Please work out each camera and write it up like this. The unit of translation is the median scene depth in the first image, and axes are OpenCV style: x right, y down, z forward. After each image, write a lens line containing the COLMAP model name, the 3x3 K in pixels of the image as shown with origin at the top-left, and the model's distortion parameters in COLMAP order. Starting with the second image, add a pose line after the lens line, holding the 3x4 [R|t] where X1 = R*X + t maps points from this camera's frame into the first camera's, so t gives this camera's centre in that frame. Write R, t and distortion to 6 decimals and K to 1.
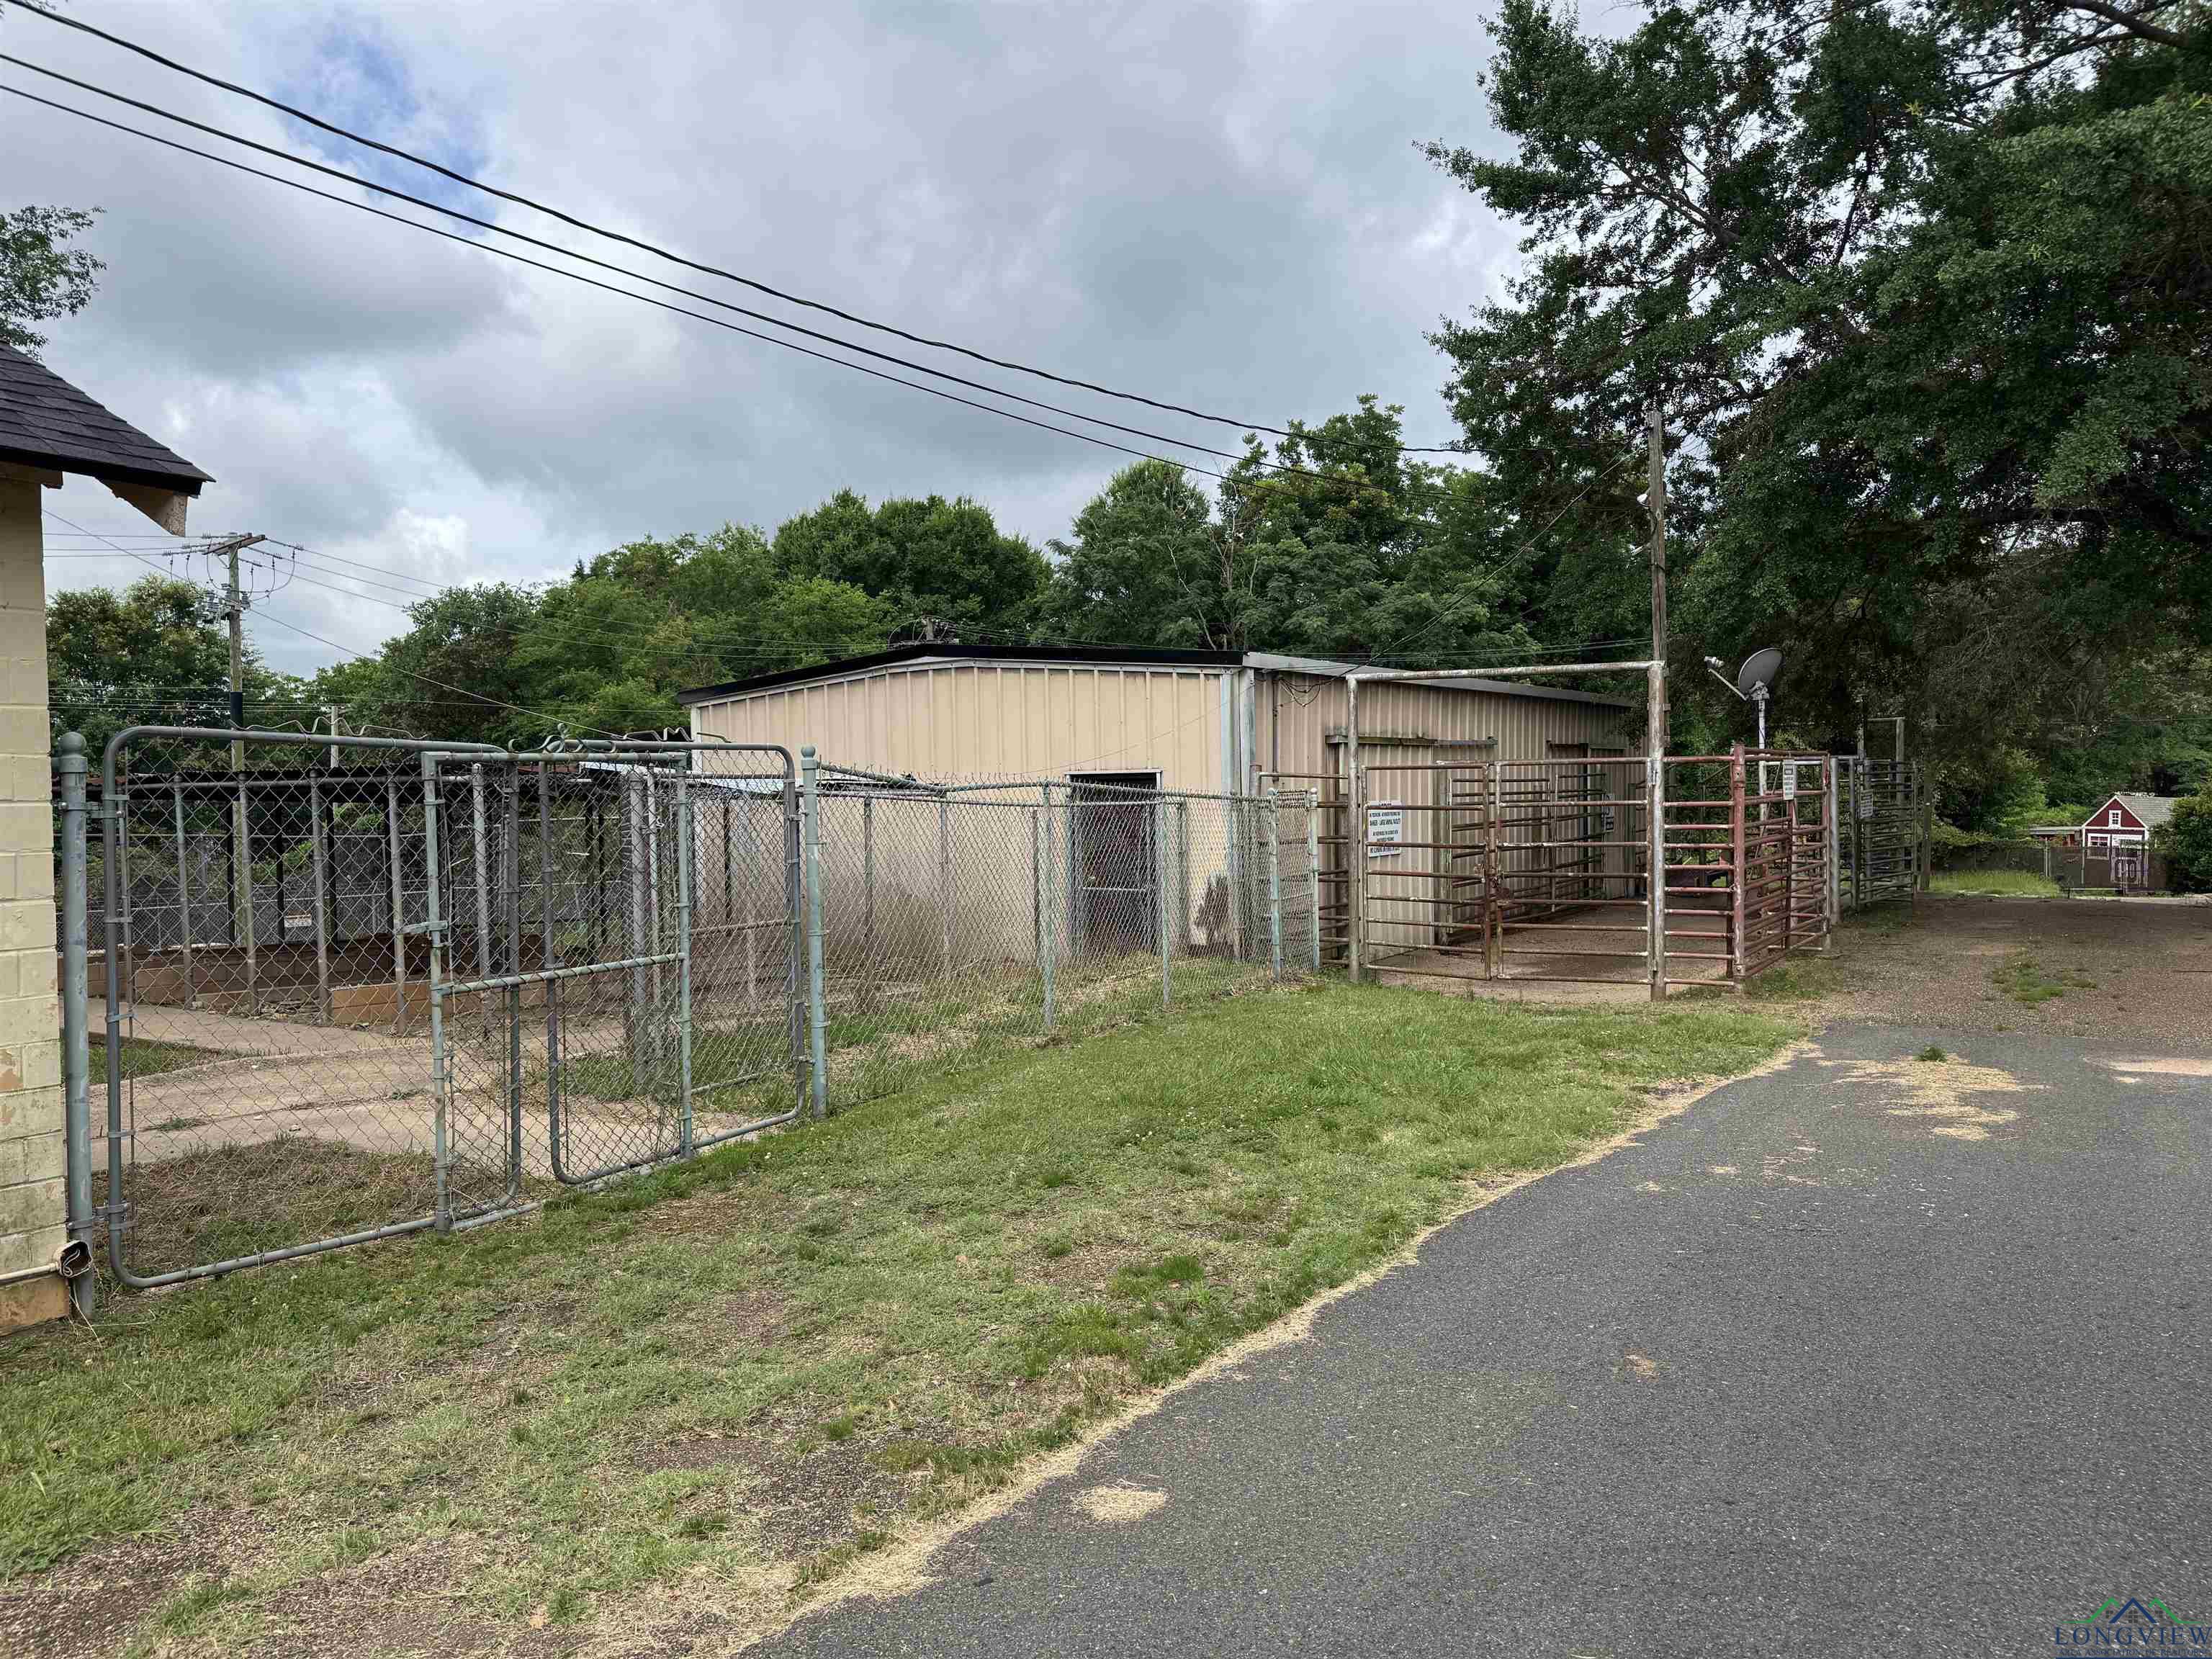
lens RADIAL K [[1575.7, 0, 1086.9], [0, 1575.7, 828.7], [0, 0, 1]] dist [0.007511, -0.009784]
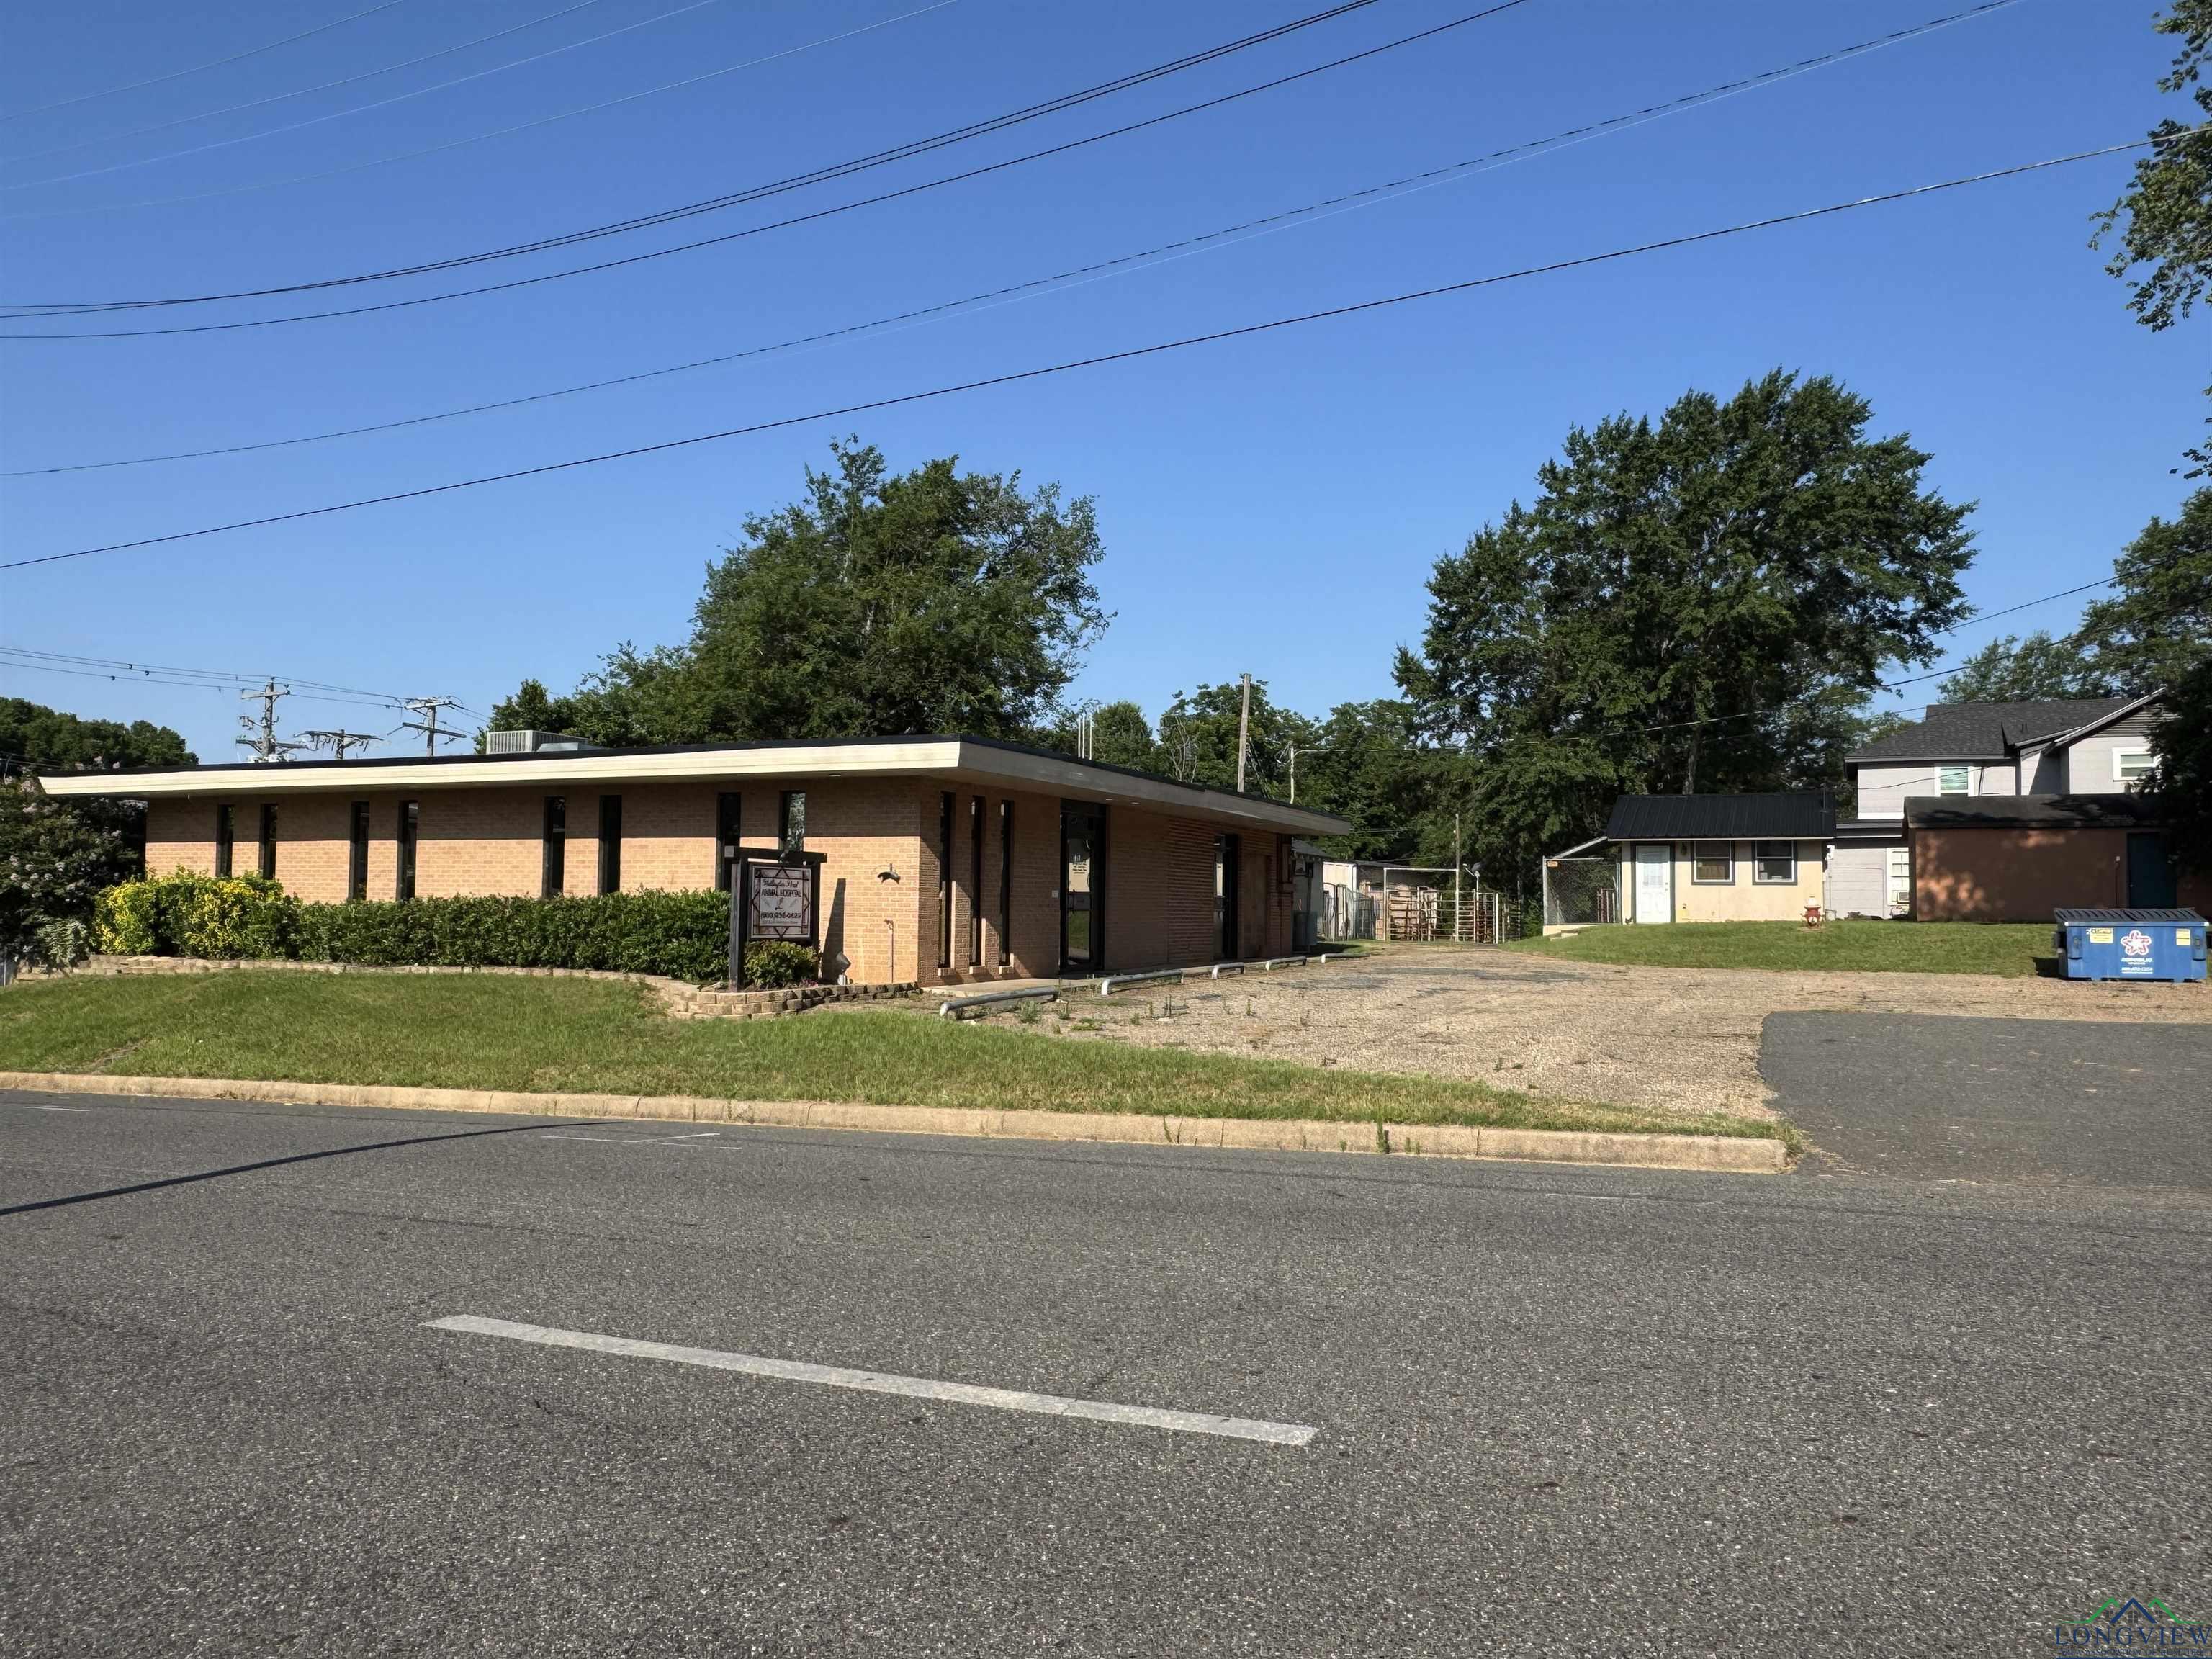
lens RADIAL K [[1575.7, 0, 1101.9], [0, 1575.7, 831.8], [0, 0, 1]] dist [0.007511, -0.009784]
pose [[0.980985, 0.031301, 0.191543, -0.348382], [-0.017576, 0.997181, -0.072944, 0.030726], [-0.193287, 0.068190, 0.978770, -0.744967]]
